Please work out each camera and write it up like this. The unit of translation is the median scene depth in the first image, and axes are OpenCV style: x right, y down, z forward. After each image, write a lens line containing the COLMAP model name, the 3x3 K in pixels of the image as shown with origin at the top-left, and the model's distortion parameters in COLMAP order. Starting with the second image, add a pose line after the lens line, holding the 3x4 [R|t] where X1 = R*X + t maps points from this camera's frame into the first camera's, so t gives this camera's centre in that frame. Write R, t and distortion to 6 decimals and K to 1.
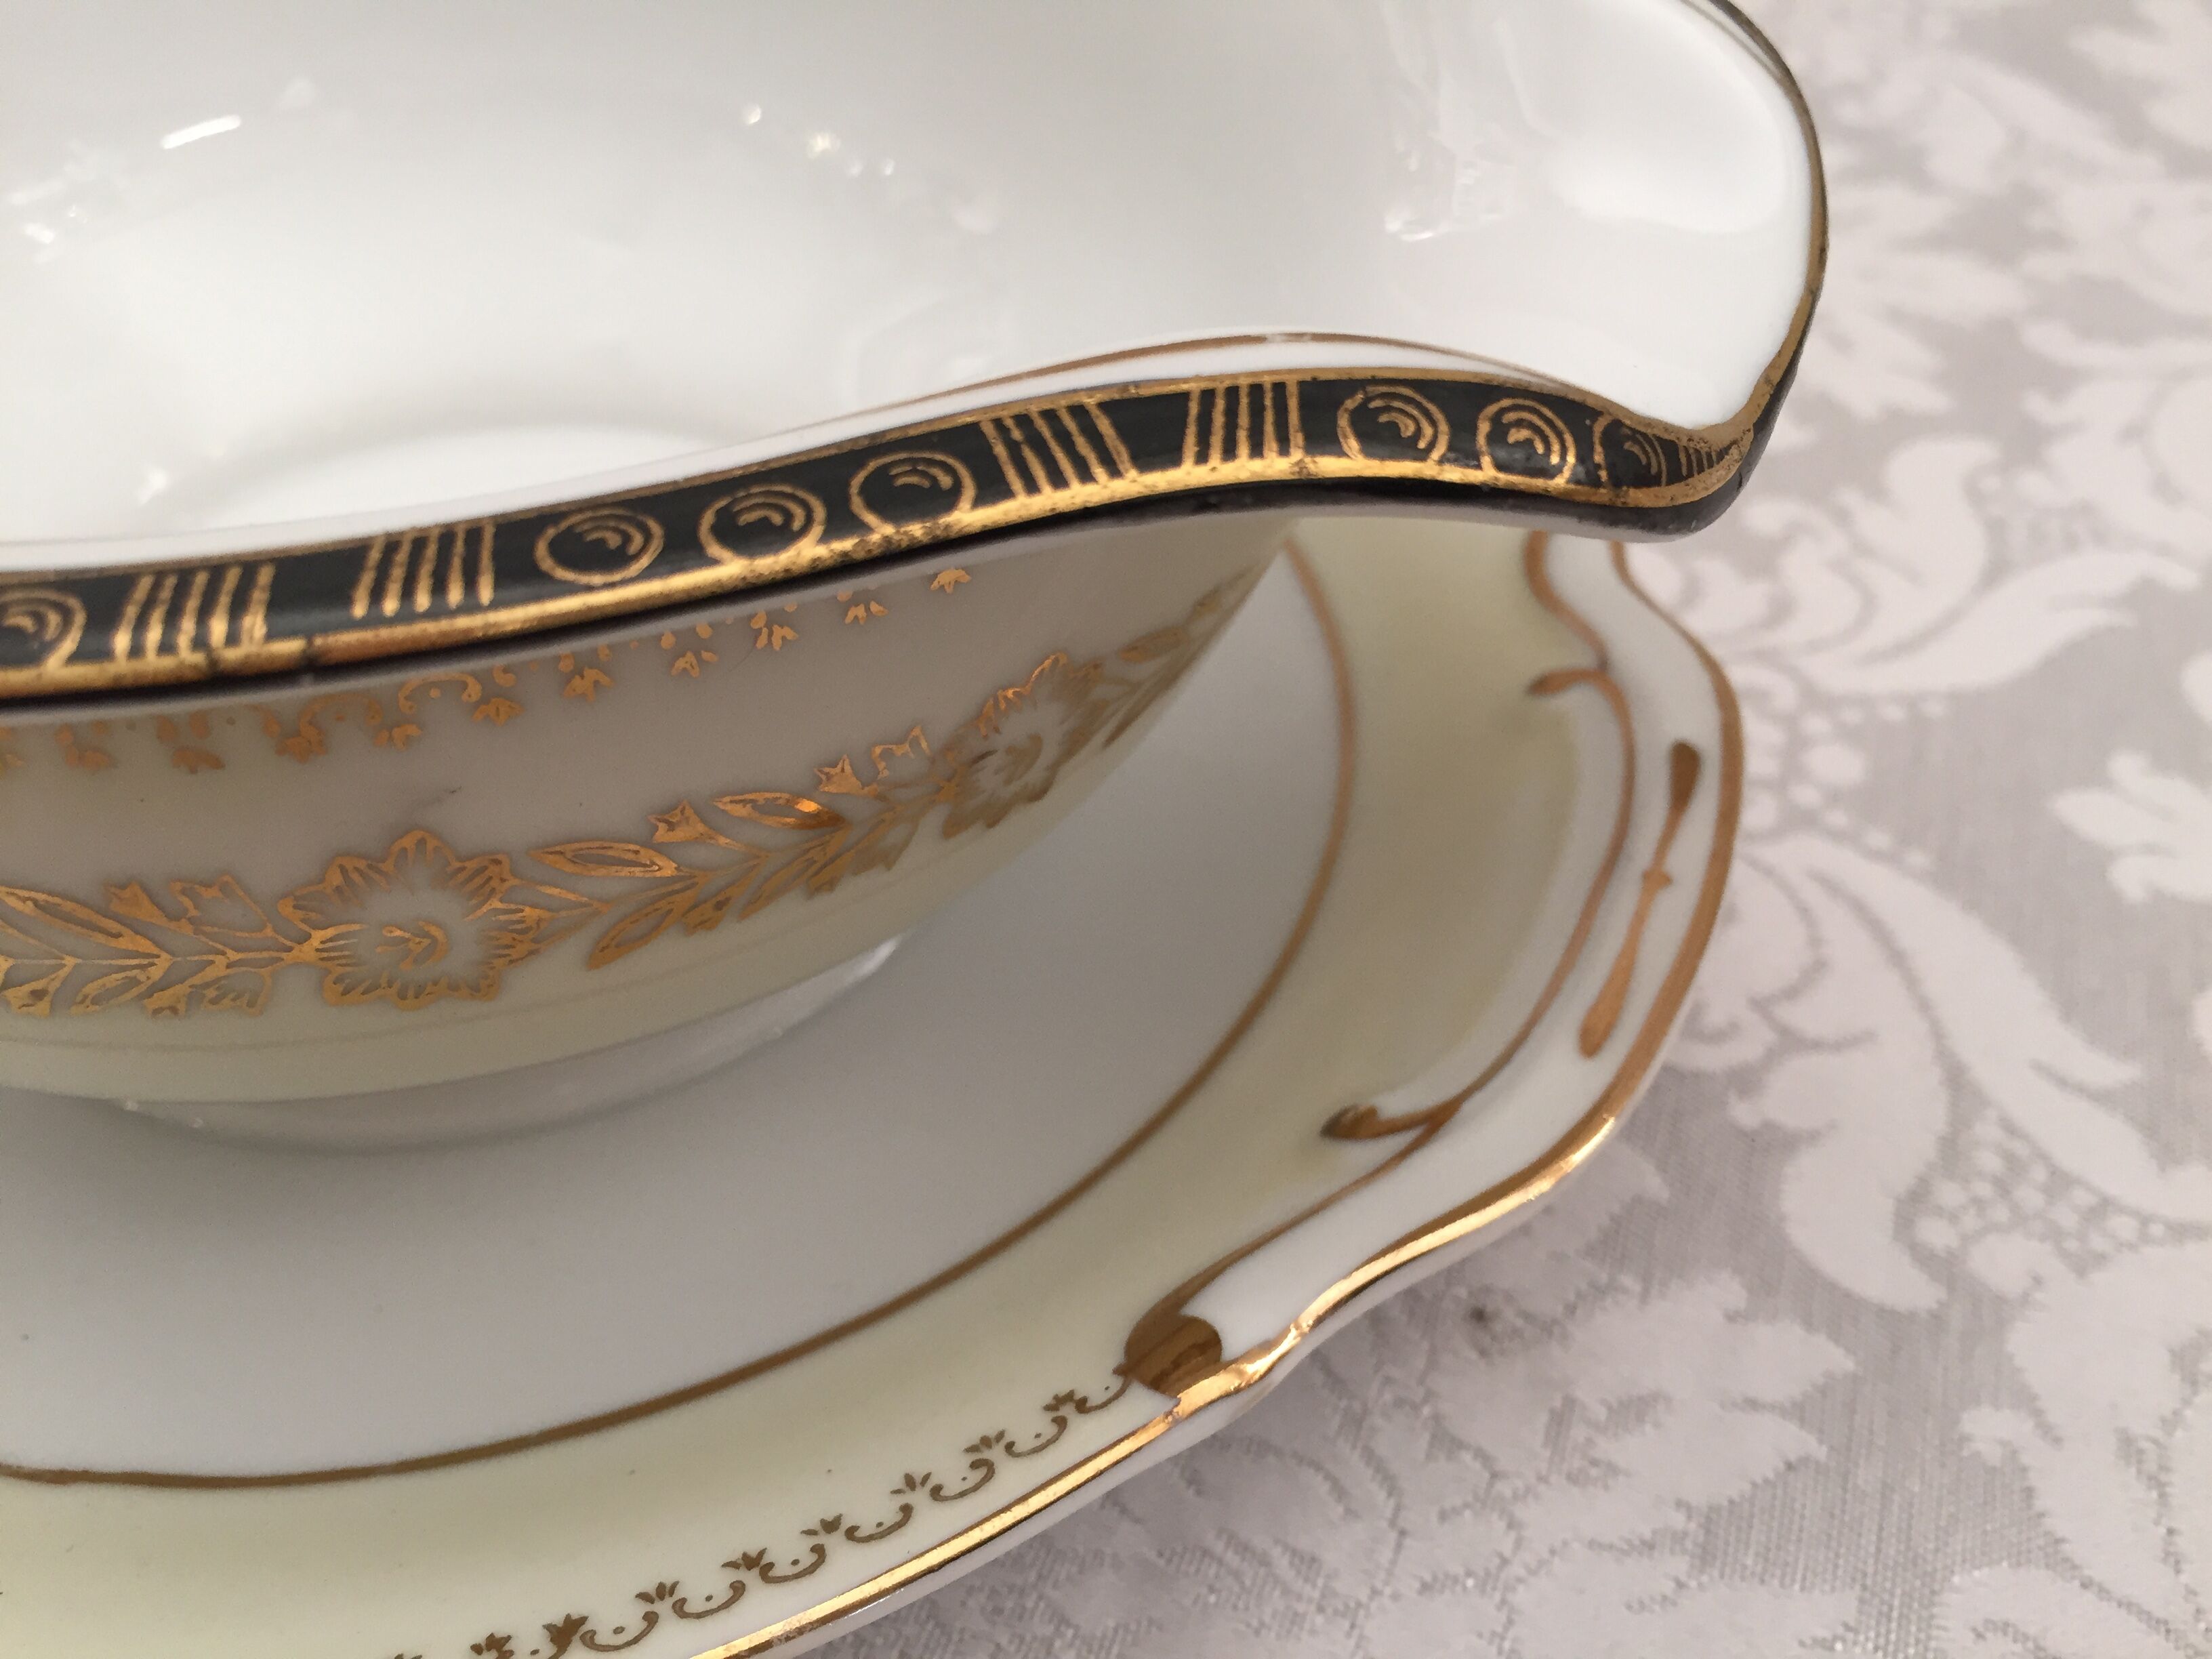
lens RADIAL K [[2101.0, 0, 1106.0], [0, 2101.0, 829.5], [0, 0, 1]] dist [0.059055, -0.166817]
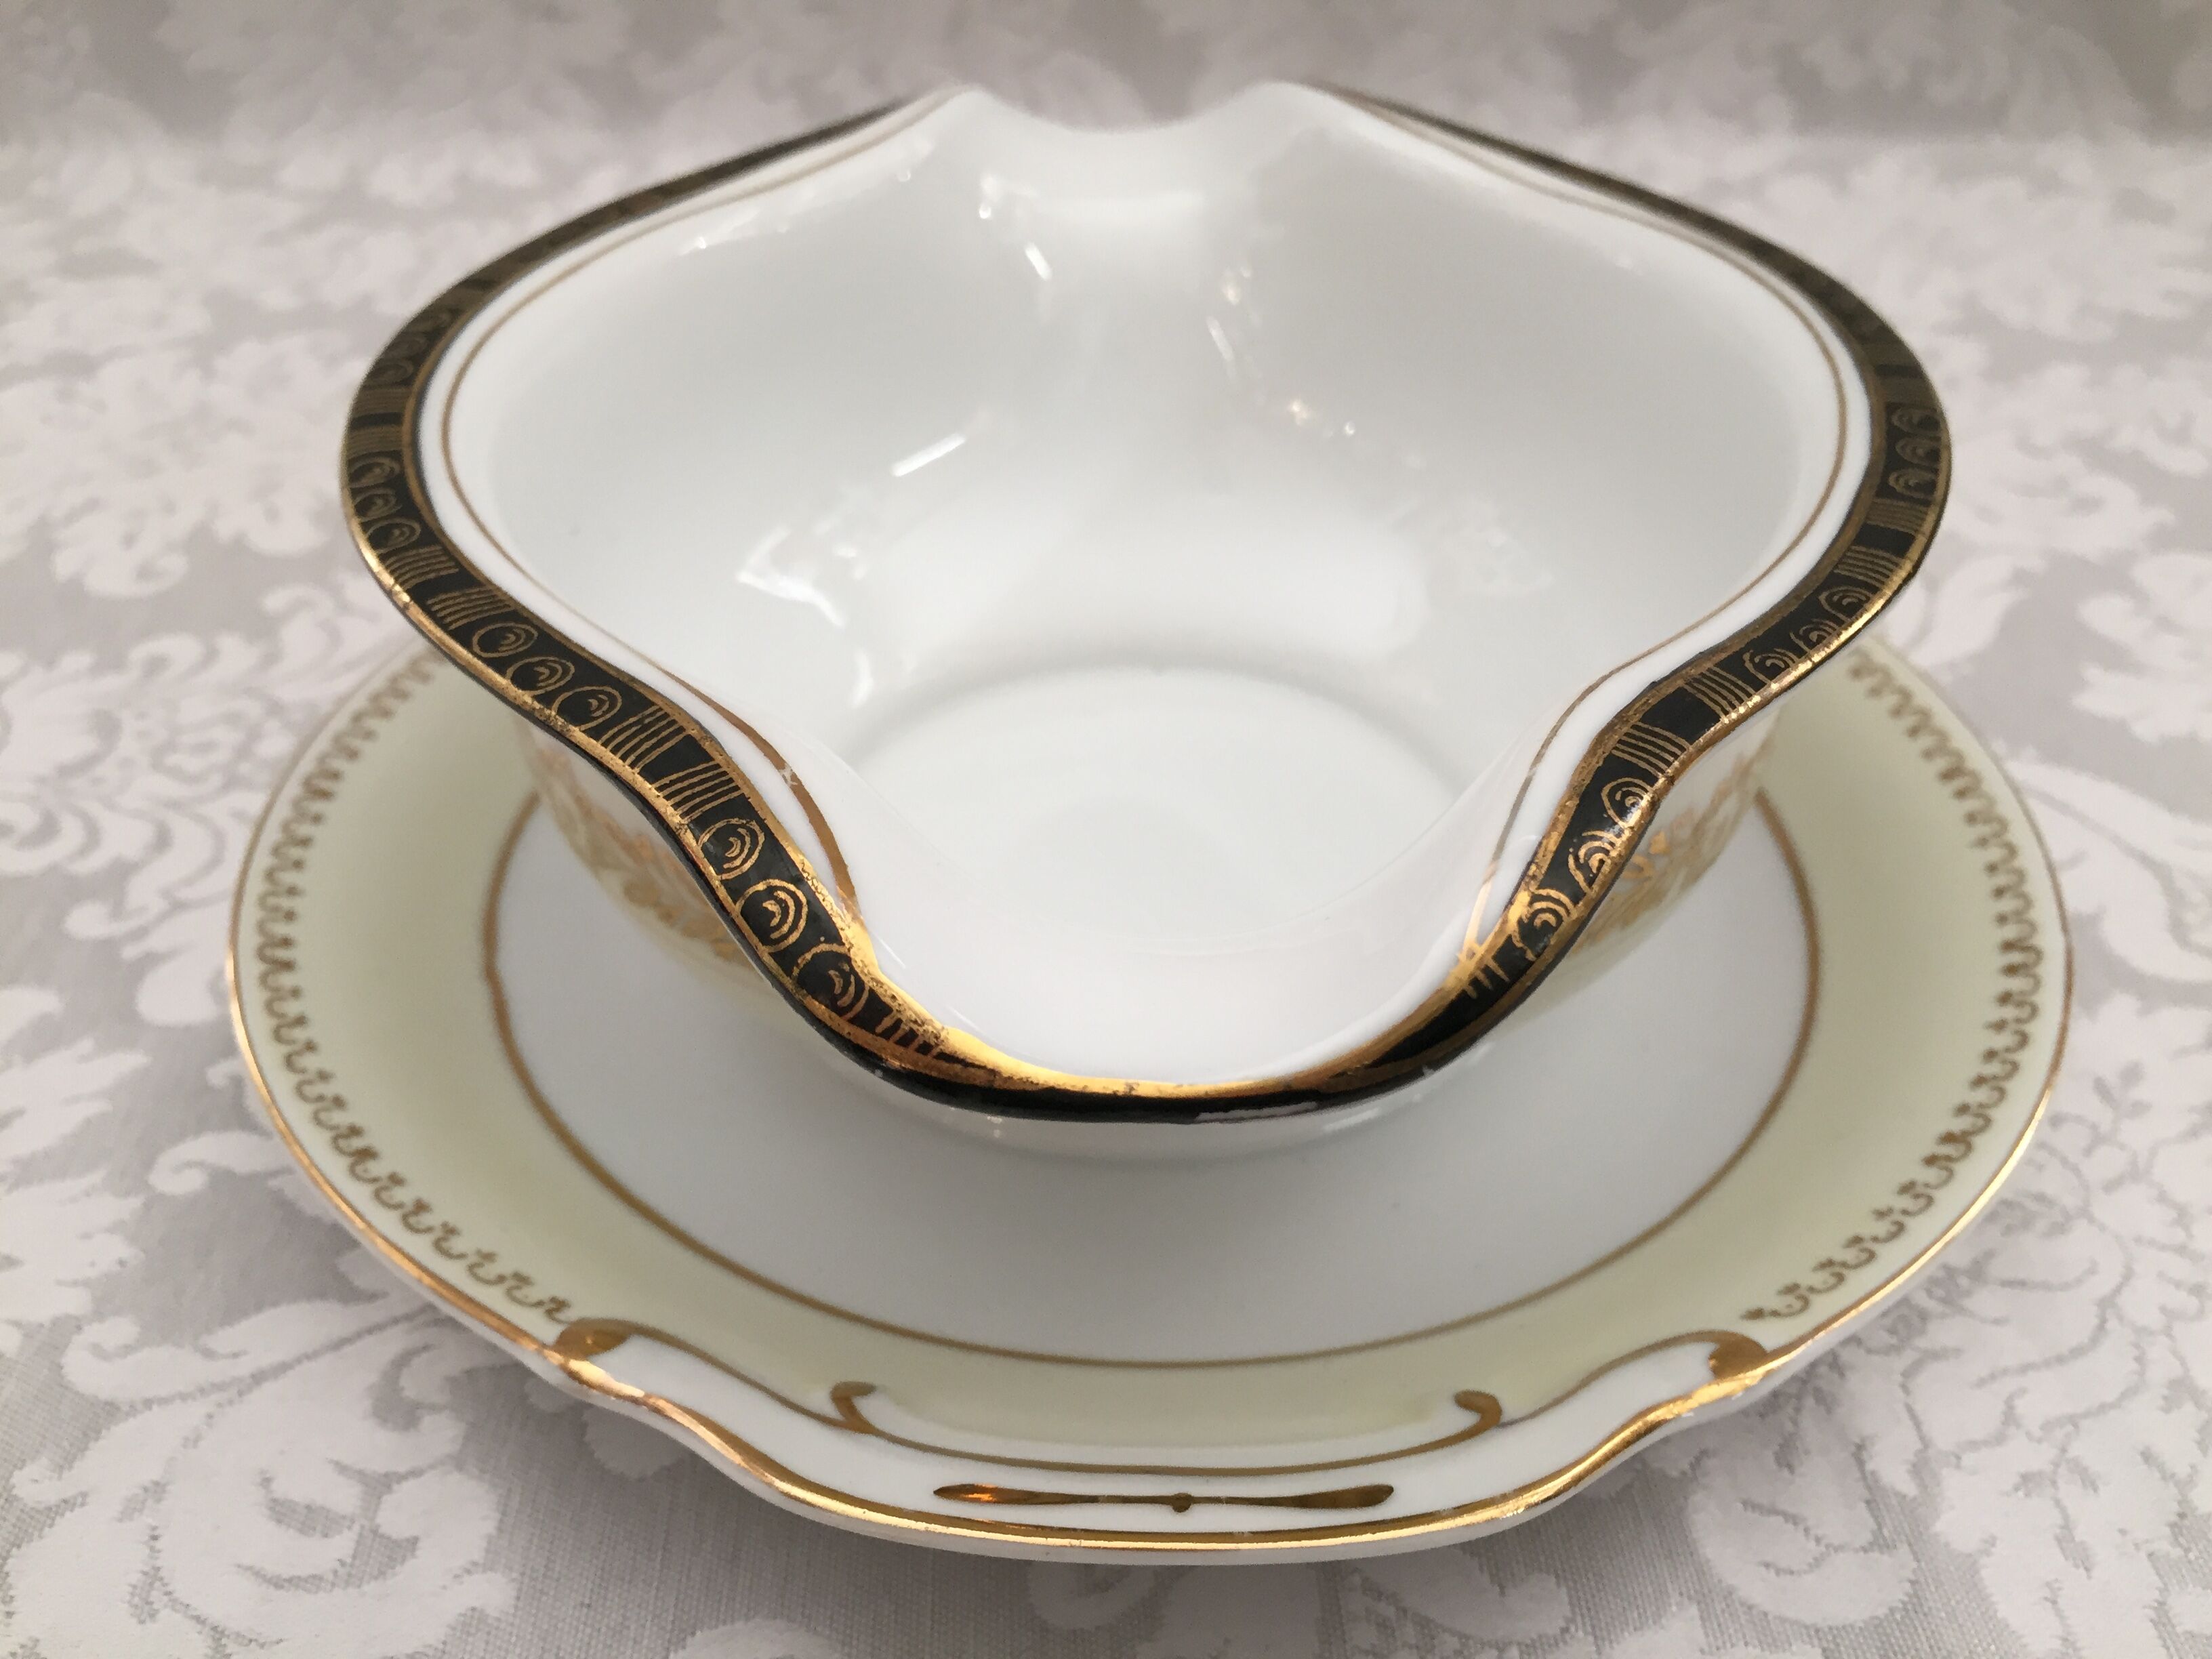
lens RADIAL K [[2101.0, 0, 1106.0], [0, 2101.0, 829.5], [0, 0, 1]] dist [0.059055, -0.166817]
pose [[0.361028, 0.519126, -0.774704, 1.353911], [-0.604929, 0.762607, 0.229110, -0.691404], [0.709732, 0.385926, 0.589357, 0.315189]]
